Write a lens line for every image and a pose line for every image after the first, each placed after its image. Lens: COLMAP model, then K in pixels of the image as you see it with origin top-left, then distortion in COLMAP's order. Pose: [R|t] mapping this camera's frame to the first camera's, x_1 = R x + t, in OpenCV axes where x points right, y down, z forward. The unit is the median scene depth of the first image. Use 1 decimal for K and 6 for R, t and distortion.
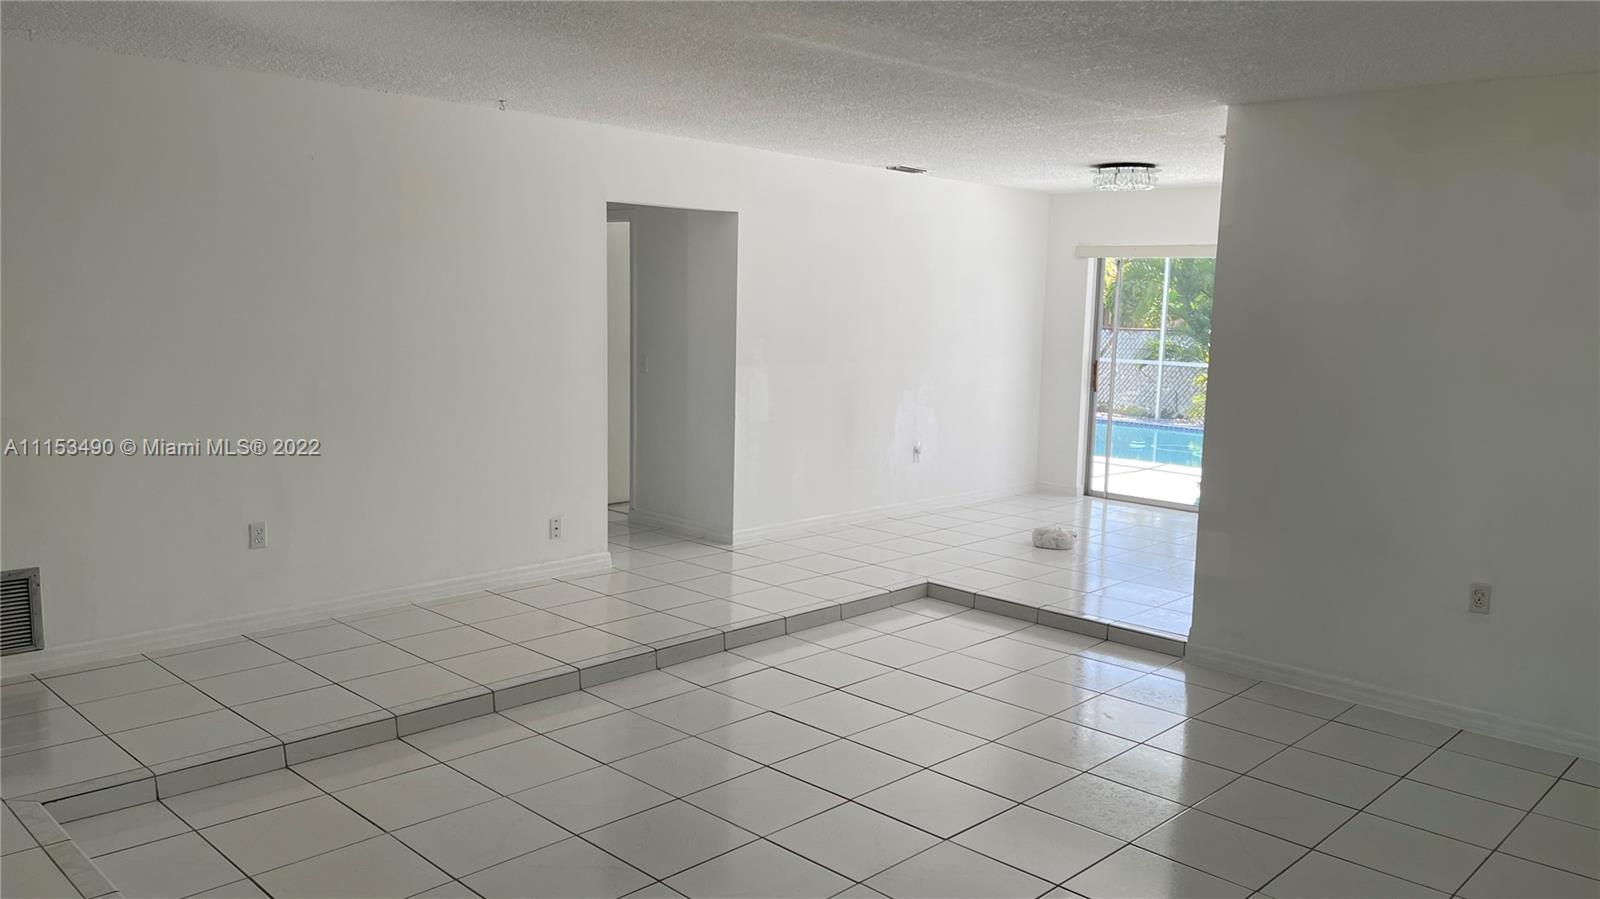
lens RADIAL K [[1201.2, 0, 794.0], [0, 1201.2, 445.5], [0, 0, 1]] dist [0.059385, -0.078125]
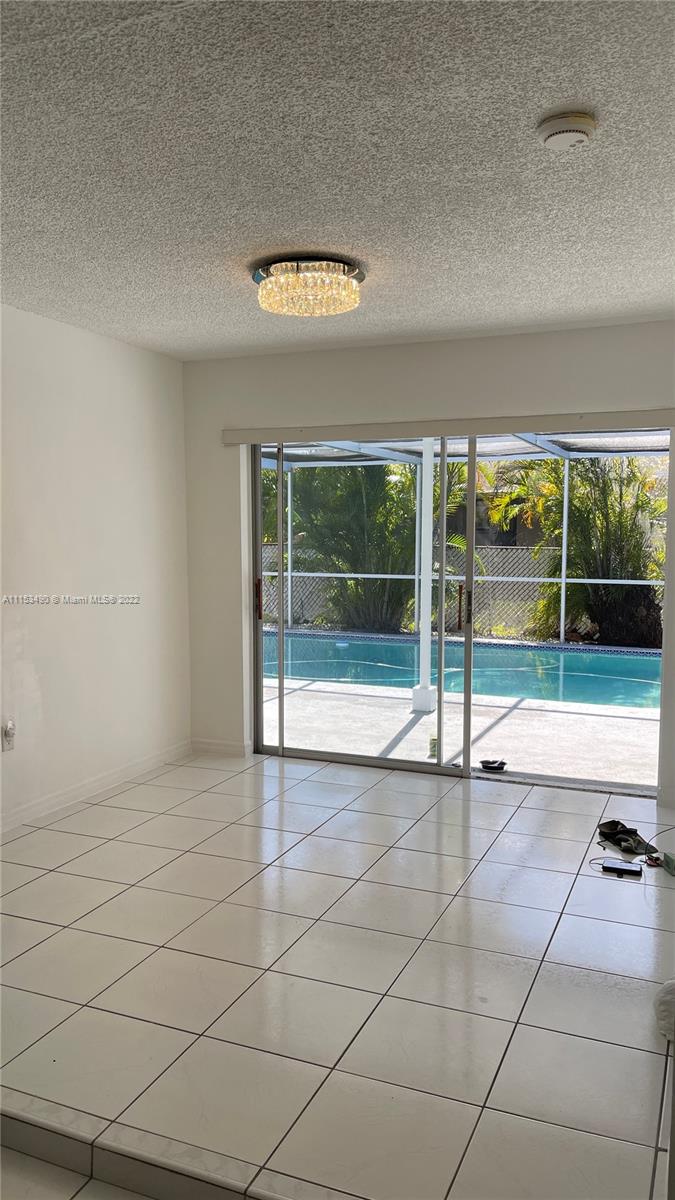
lens RADIAL K [[900.9, 0, 330.9], [0, 900.9, 599.6], [0, 0, 1]] dist [0.059385, -0.078125]
pose [[0.929864, -0.056407, 0.363553, 0.082767], [0.071949, 0.996977, -0.029339, -0.036137], [-0.360799, 0.053438, 0.931111, 0.443190]]
